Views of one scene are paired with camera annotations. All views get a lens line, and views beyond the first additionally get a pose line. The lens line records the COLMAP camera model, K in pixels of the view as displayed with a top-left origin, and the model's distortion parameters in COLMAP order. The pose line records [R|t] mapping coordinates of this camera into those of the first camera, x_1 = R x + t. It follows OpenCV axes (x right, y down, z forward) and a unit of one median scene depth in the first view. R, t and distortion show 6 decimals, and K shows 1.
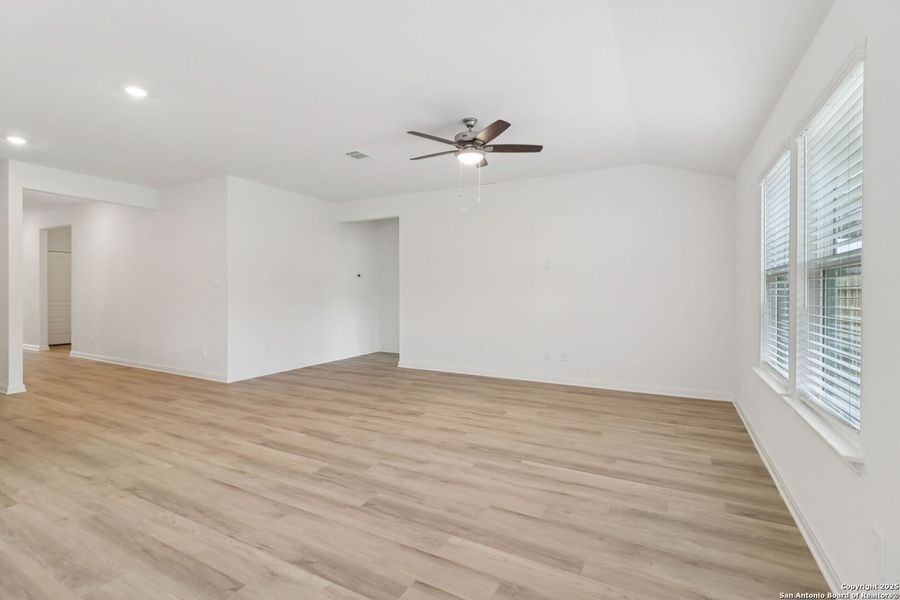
lens RADIAL K [[416.9, 0, 448.8], [0, 416.9, 296.2], [0, 0, 1]] dist [0.001602, -0.000482]
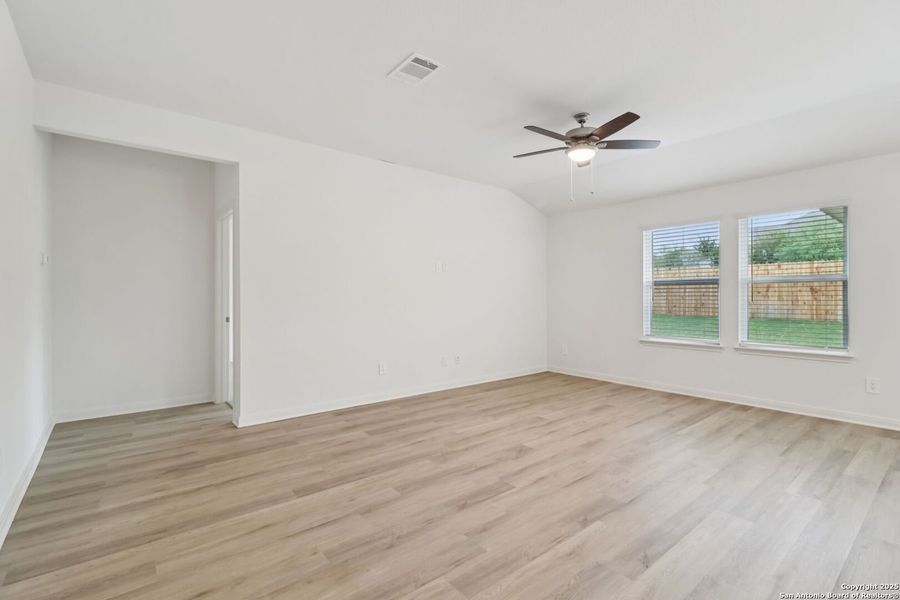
lens RADIAL K [[416.9, 0, 448.8], [0, 416.9, 296.2], [0, 0, 1]] dist [0.001602, -0.000482]
pose [[0.385813, -0.003655, 0.922570, -1.118392], [0.015660, 0.999874, -0.002587, -0.009084], [-0.922444, 0.015446, 0.385822, 1.068950]]
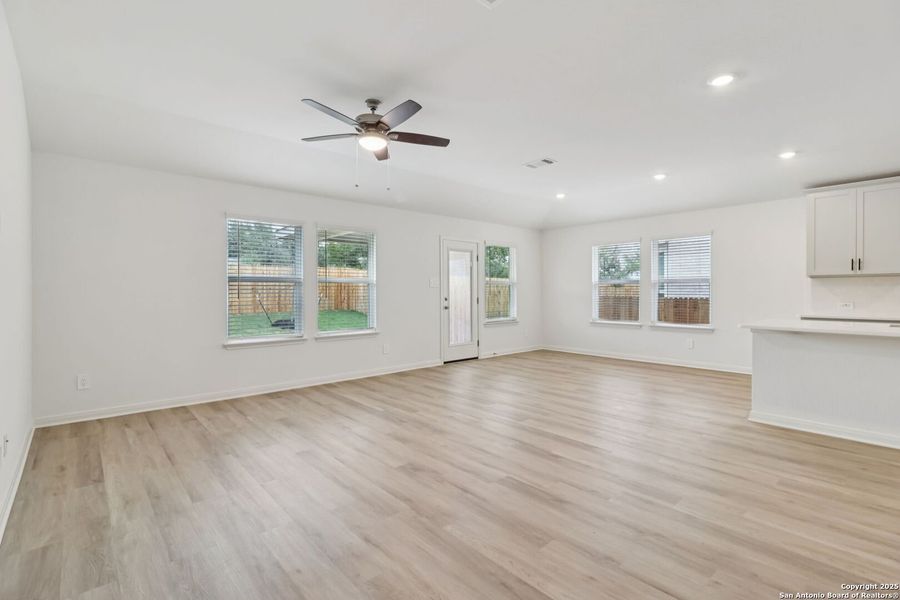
lens RADIAL K [[416.5, 0, 451.9], [0, 416.5, 278.7], [0, 0, 1]] dist [0.000928, 0.000044]
pose [[-0.942197, 0.011910, 0.334849, -0.491634], [0.005124, 0.999763, -0.021141, -0.019015], [-0.335022, -0.018203, -0.942035, 2.121737]]
